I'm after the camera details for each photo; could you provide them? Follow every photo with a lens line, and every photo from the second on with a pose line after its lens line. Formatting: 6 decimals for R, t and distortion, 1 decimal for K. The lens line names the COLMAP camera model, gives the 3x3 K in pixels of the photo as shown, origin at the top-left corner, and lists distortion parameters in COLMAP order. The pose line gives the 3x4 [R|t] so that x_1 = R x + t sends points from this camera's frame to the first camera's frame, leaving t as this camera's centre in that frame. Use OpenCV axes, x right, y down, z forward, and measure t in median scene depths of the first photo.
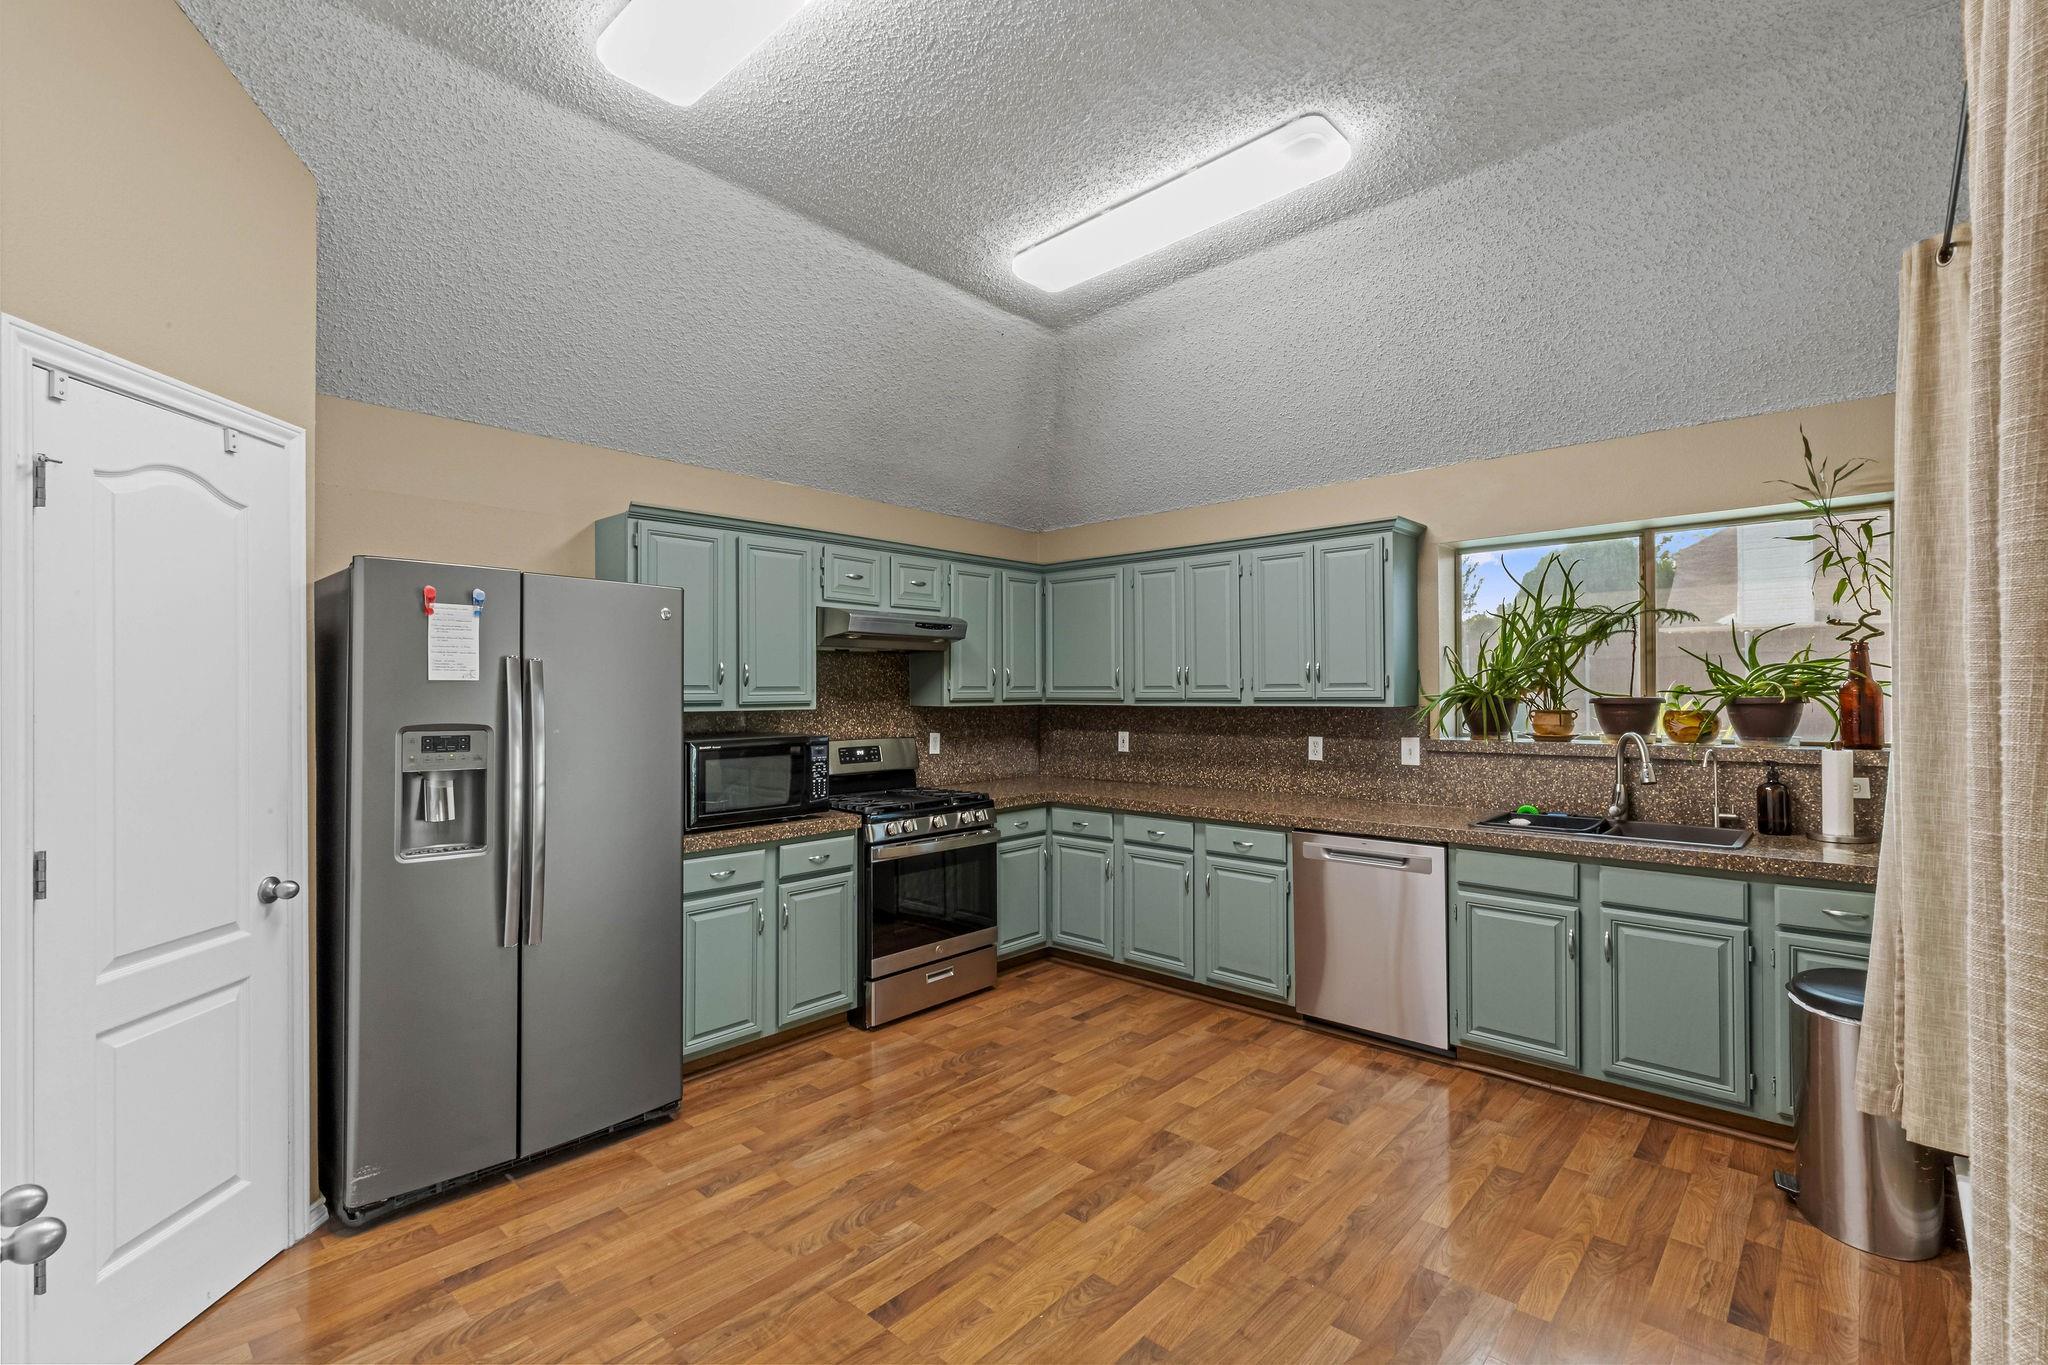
lens RADIAL K [[928.2, 0, 1022.3], [0, 928.2, 684.5], [0, 0, 1]] dist [0.001349, 0.000156]
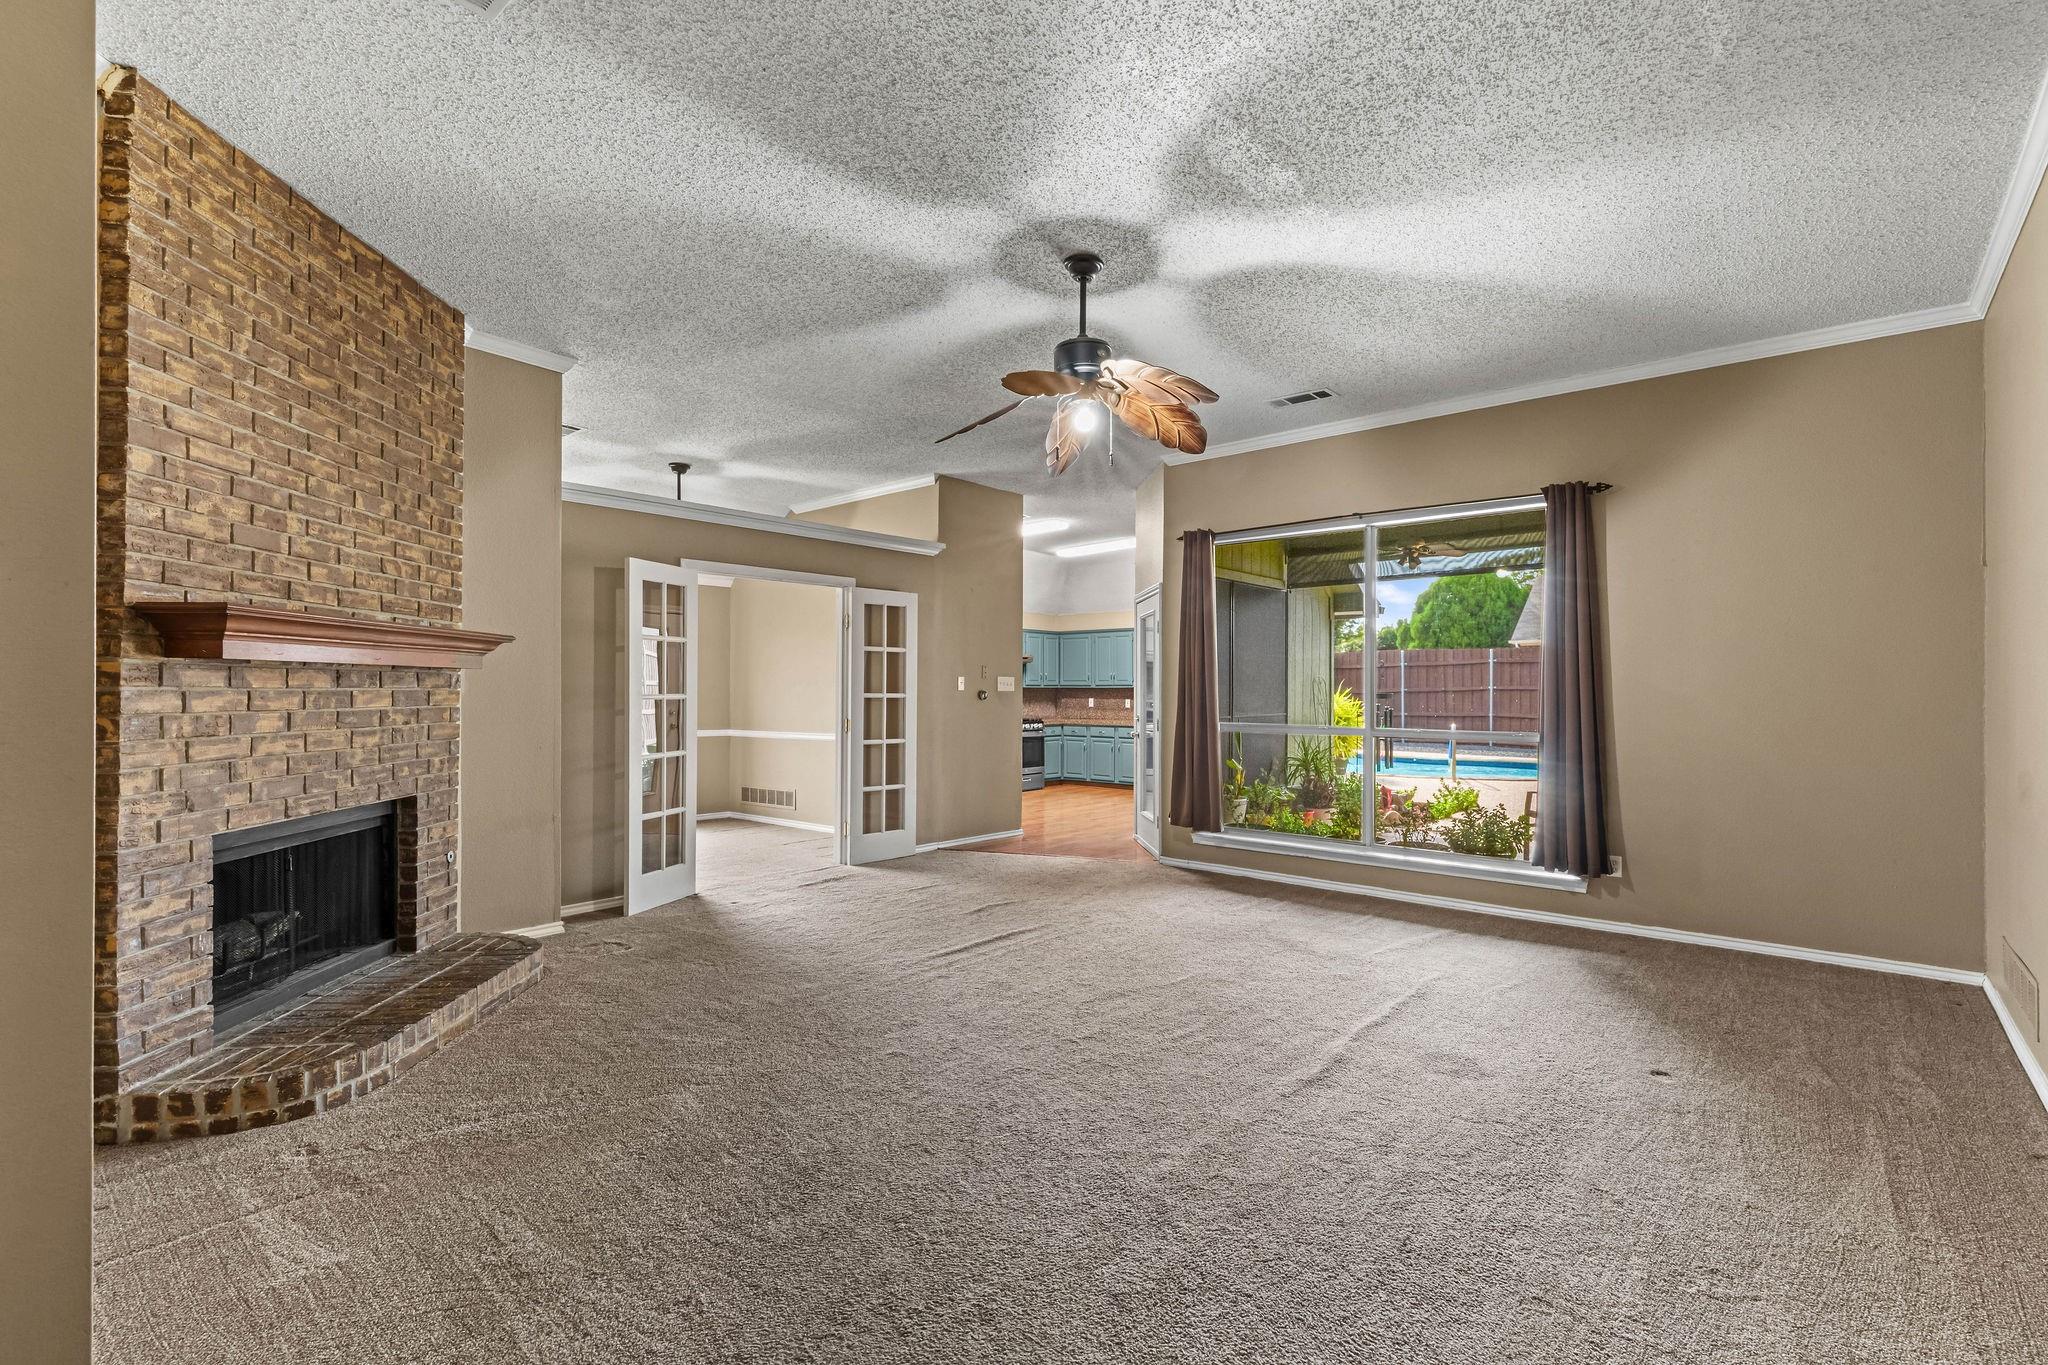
lens RADIAL K [[928.2, 0, 1021.5], [0, 928.2, 685.9], [0, 0, 1]] dist [0.001349, 0.000156]
pose [[0.999722, 0.002374, 0.023451, -0.156178], [-0.002429, 0.999994, 0.002280, 0.011908], [-0.023445, -0.002337, 0.999722, -1.697459]]
